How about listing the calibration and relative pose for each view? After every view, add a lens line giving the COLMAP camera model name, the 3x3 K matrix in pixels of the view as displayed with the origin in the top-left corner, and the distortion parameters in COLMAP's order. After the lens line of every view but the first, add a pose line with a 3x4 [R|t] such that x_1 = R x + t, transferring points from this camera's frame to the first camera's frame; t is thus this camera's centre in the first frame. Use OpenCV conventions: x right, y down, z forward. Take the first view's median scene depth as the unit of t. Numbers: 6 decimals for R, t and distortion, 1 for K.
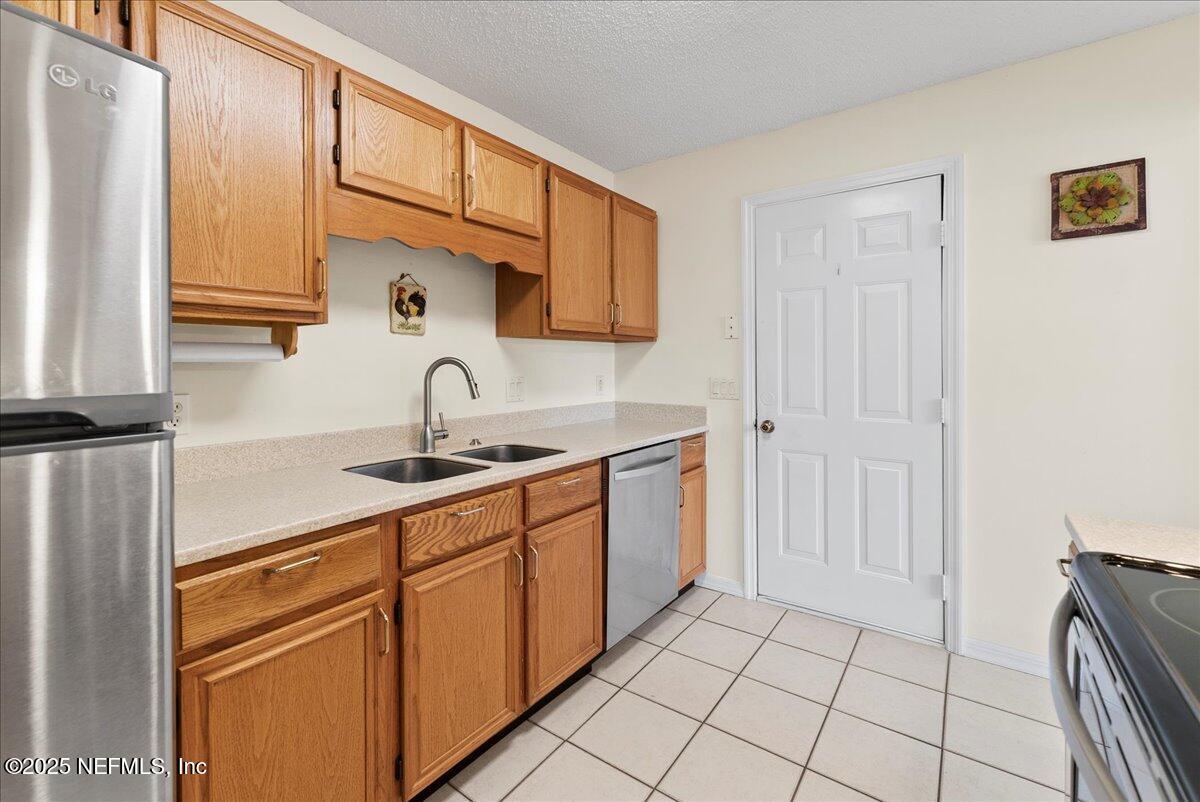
lens RADIAL K [[523.9, 0, 594.5], [0, 523.9, 364.0], [0, 0, 1]] dist [-0.001415, -0.000524]
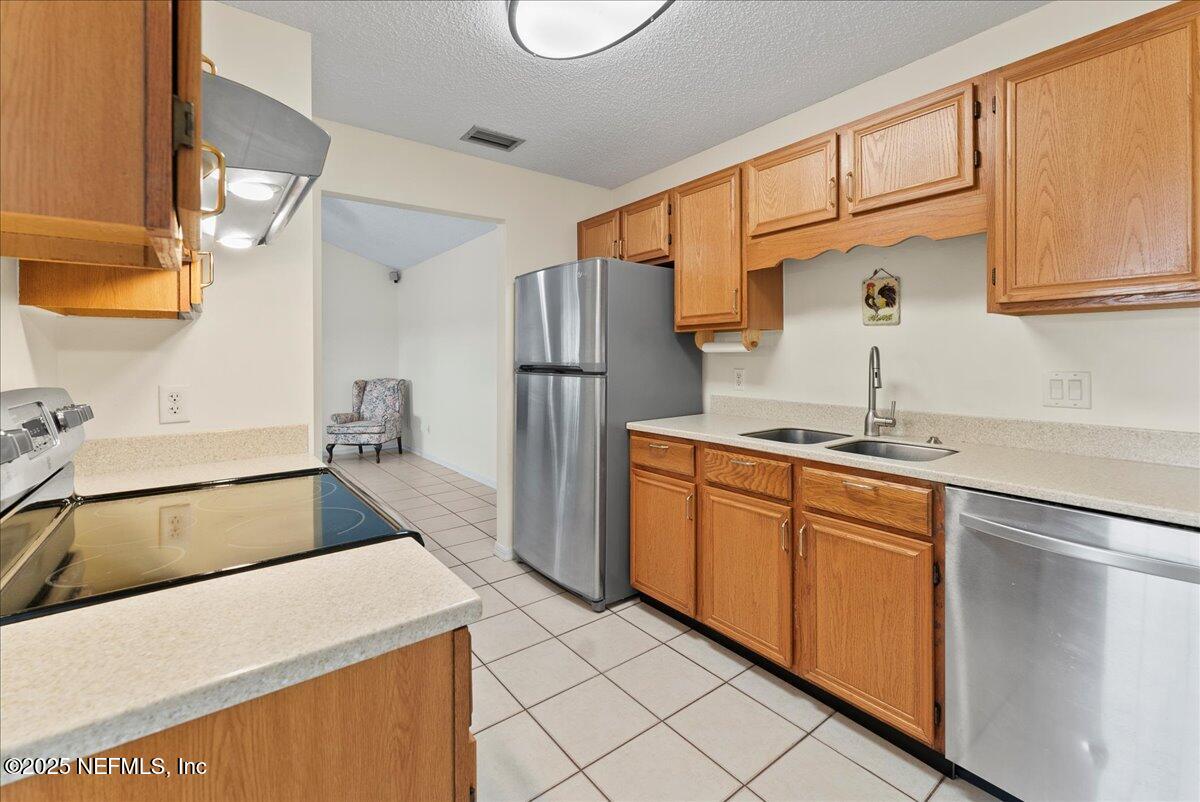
lens RADIAL K [[516.9, 0, 599.9], [0, 516.9, 358.4], [0, 0, 1]] dist [0.000193, -0.000071]
pose [[-0.280472, 0.004598, -0.959851, 0.833366], [0.001320, 0.999989, 0.004404, 0.006098], [0.959861, -0.000032, -0.280475, 0.753853]]
